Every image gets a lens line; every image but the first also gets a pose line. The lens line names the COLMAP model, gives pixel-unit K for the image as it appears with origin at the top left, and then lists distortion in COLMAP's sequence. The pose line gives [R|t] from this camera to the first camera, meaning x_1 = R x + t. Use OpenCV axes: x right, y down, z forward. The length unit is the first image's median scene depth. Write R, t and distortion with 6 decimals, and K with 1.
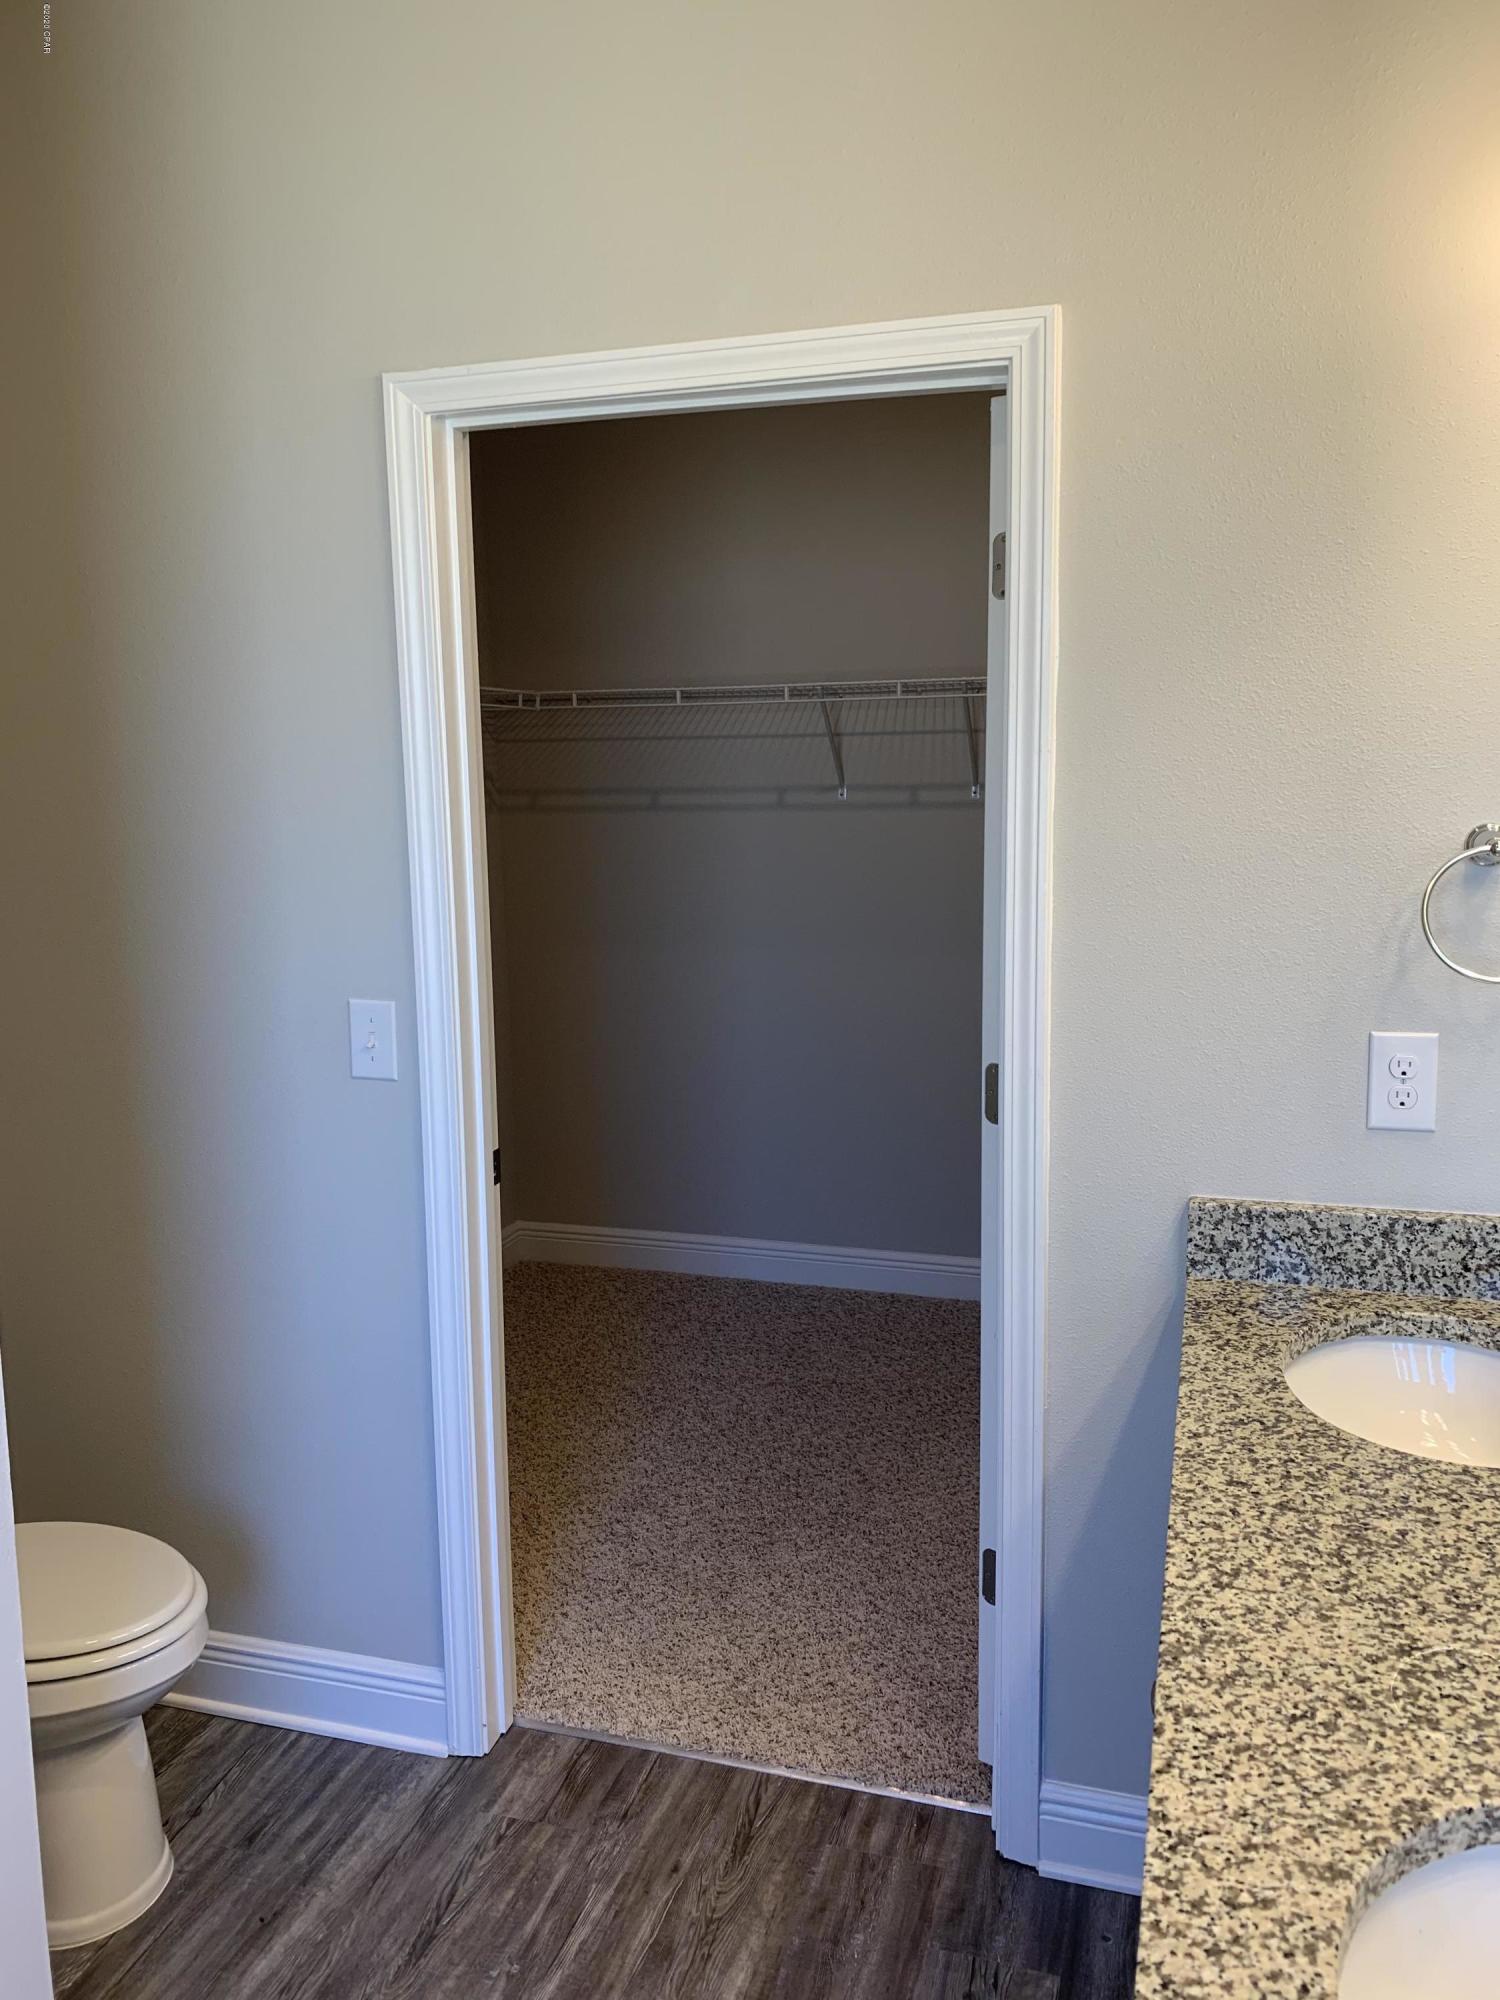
lens RADIAL K [[1542.2, 0, 746.8], [0, 1542.2, 999.5], [0, 0, 1]] dist [0.041968, -0.041089]
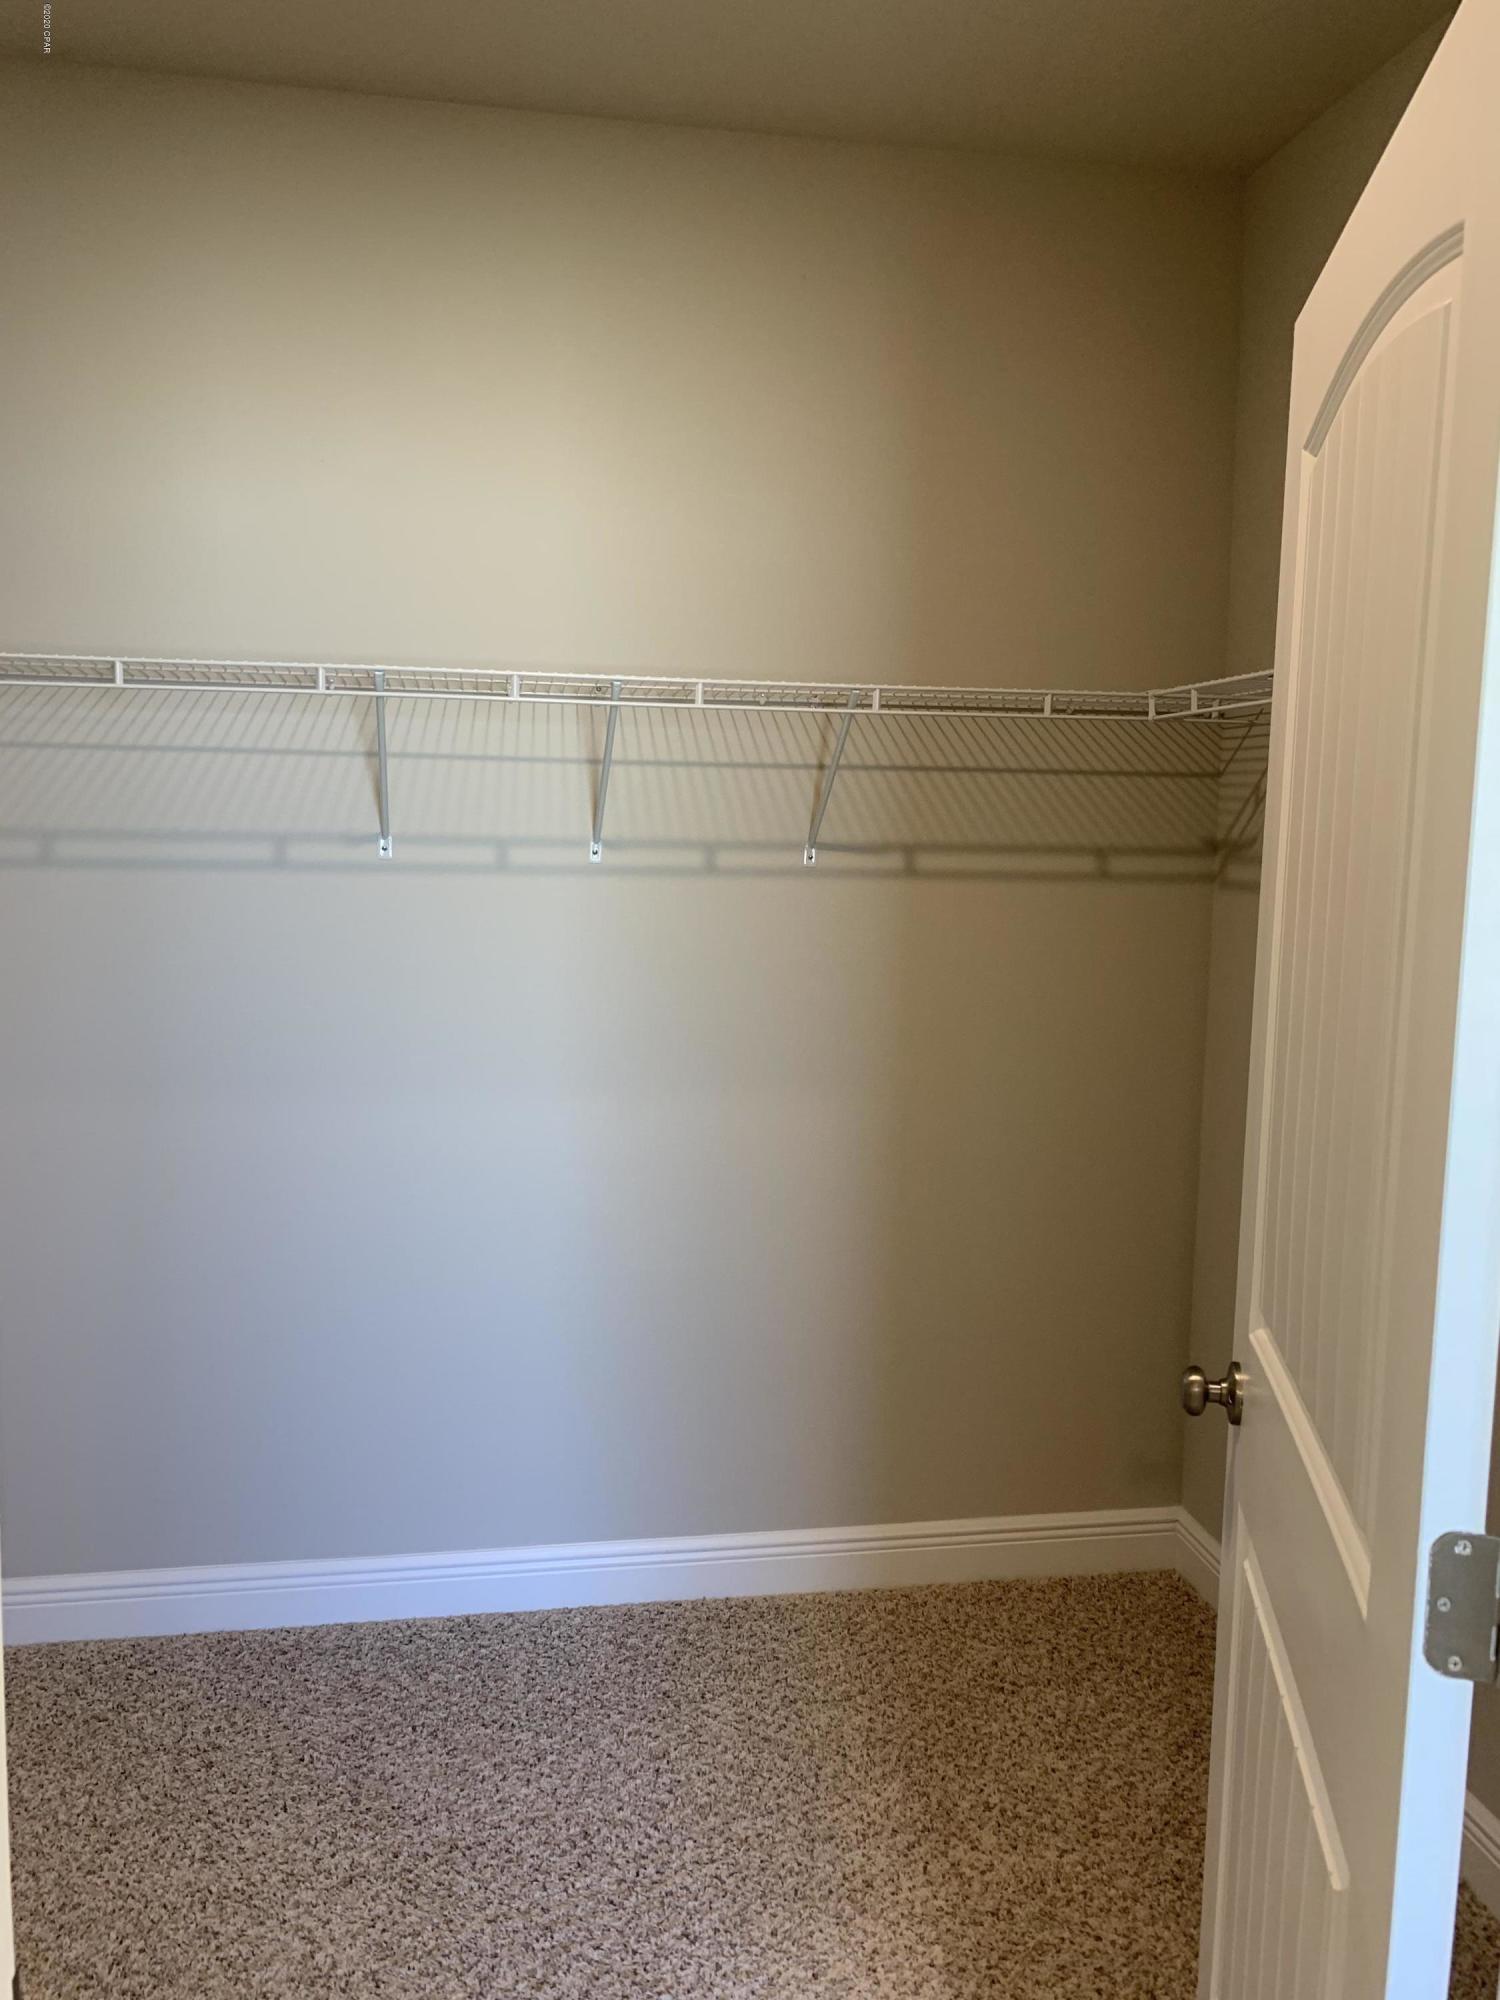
lens RADIAL K [[1542.2, 0, 749.1], [0, 1542.2, 1008.6], [0, 0, 1]] dist [0.041968, -0.041089]
pose [[0.888226, -0.022088, 0.458876, -0.100045], [0.035979, 0.999120, -0.021549, -0.049744], [-0.457996, 0.035651, 0.888239, 0.380073]]
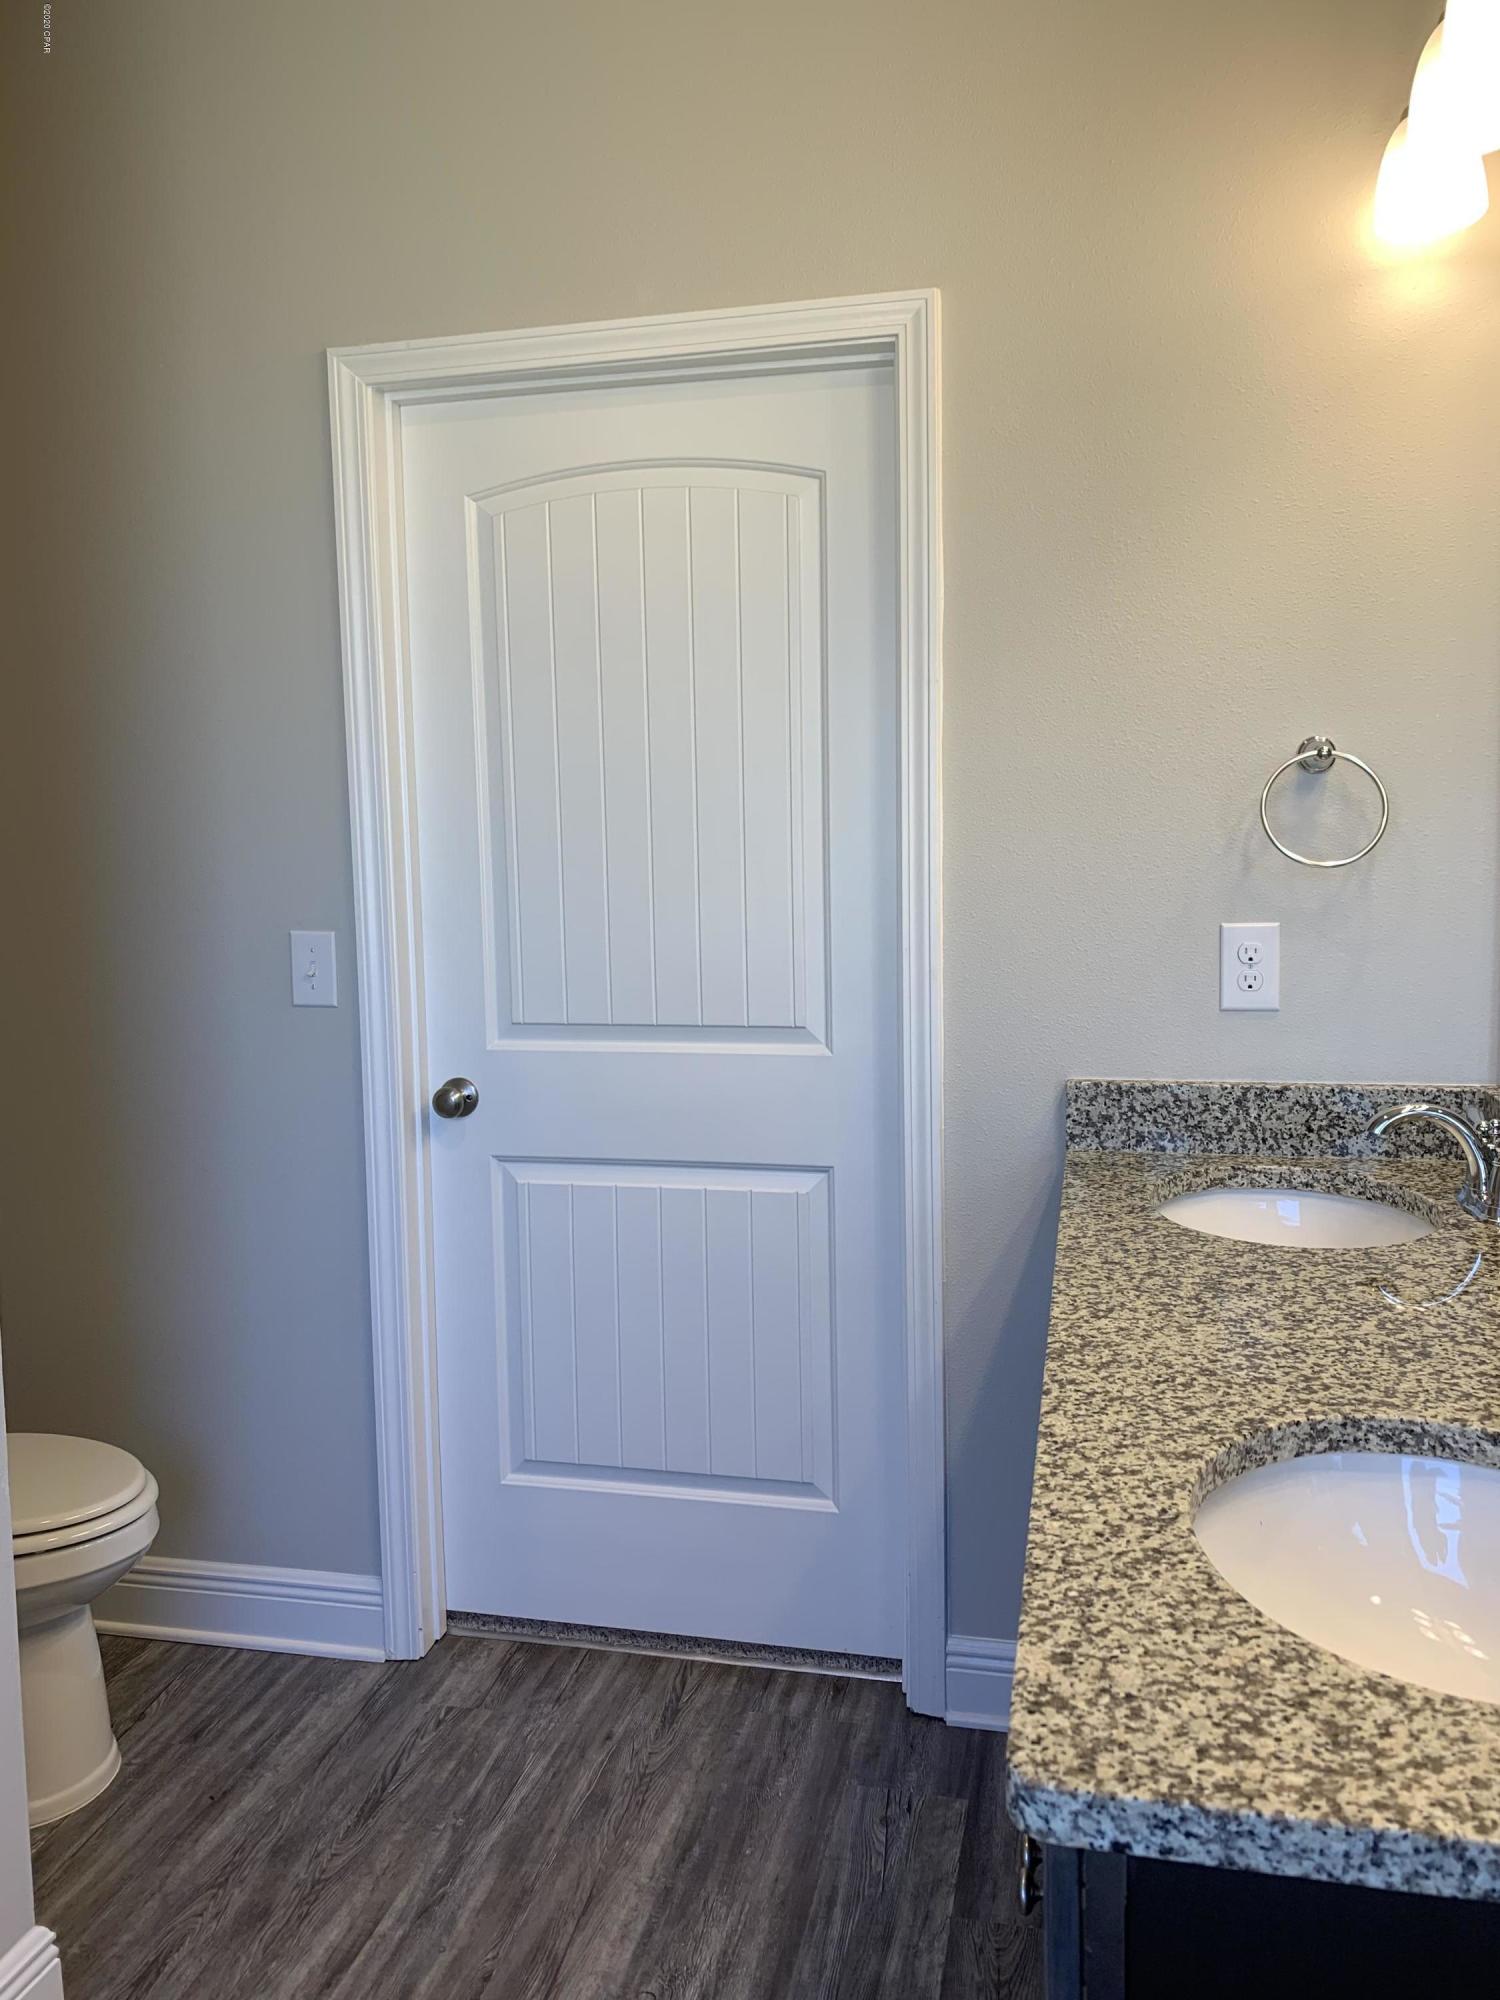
lens RADIAL K [[1542.2, 0, 746.9], [0, 1542.2, 998.3], [0, 0, 1]] dist [0.041968, -0.041089]
pose [[0.997373, -0.010742, 0.071638, -0.025263], [0.014064, 0.998841, -0.046032, 0.120341], [-0.071060, 0.046919, 0.996368, -0.099150]]
